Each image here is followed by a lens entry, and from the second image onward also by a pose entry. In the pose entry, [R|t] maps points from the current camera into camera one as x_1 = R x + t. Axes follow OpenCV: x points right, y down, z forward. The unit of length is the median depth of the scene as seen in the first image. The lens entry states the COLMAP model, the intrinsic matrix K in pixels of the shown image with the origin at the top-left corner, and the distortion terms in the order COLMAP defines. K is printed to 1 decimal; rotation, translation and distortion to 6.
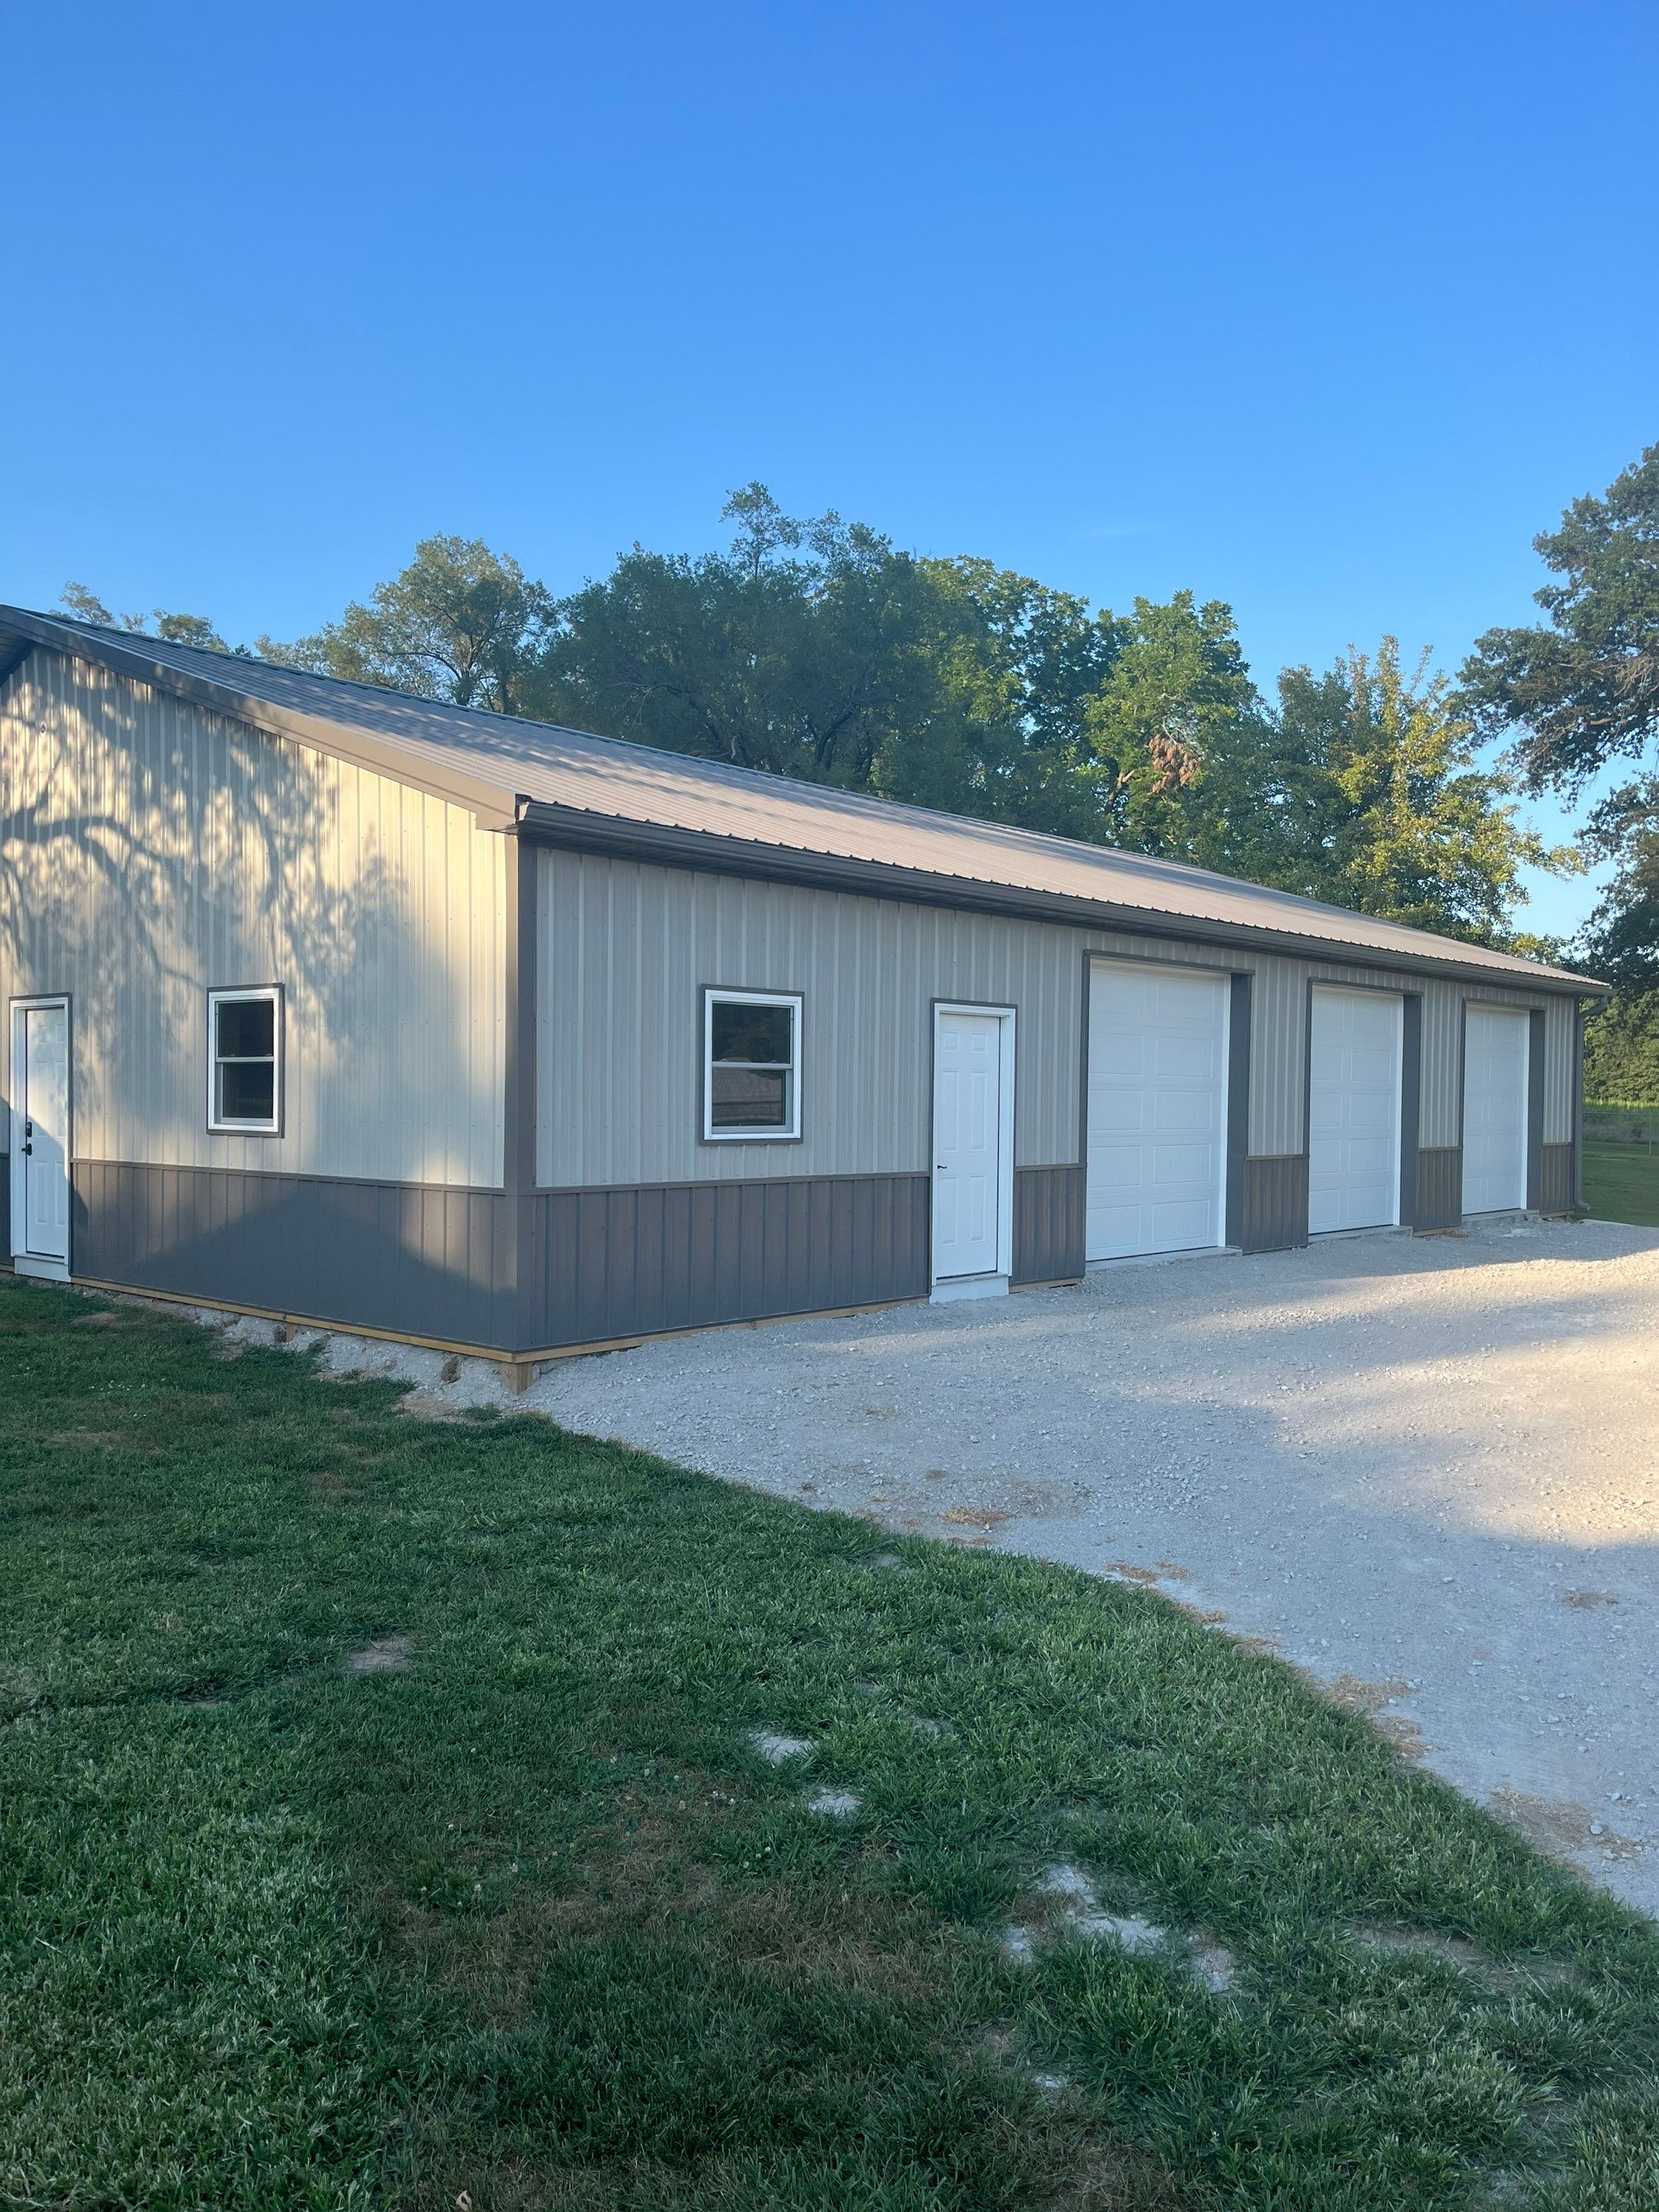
lens RADIAL K [[1671.2, 0, 850.2], [0, 1671.2, 1168.5], [0, 0, 1]] dist [-0.020128, -0.001087]
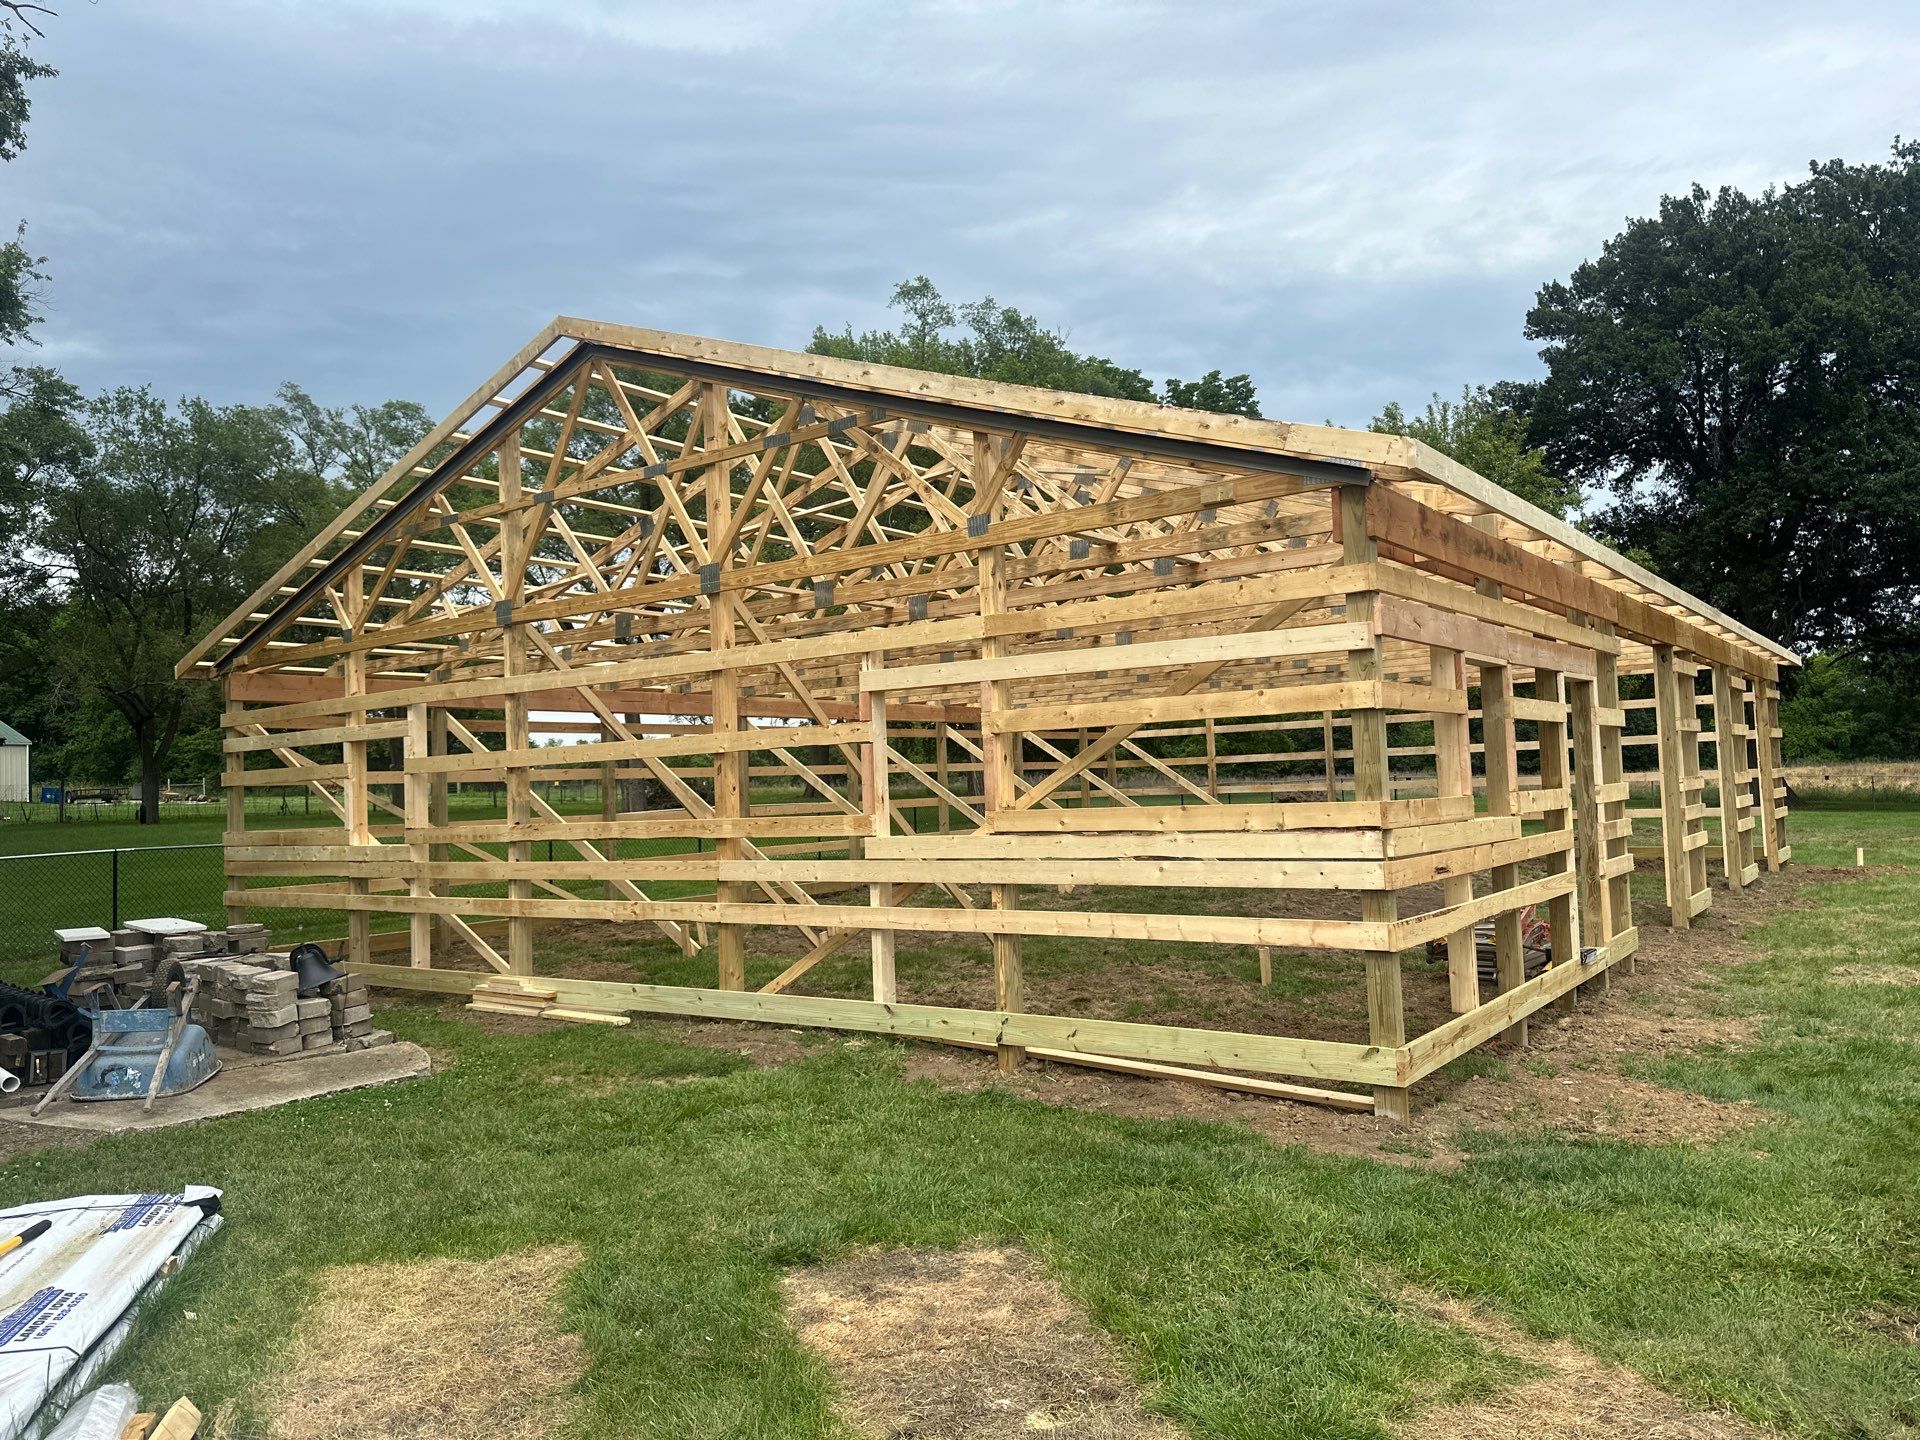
lens RADIAL K [[1371.0, 0, 956.7], [0, 1371.0, 720.6], [0, 0, 1]] dist [-0.031254, -0.009673]
pose [[0.996345, -0.047680, 0.070877, -0.122617], [0.054514, 0.993708, -0.097838, -0.003976], [-0.065766, 0.101344, 0.992675, 0.072925]]
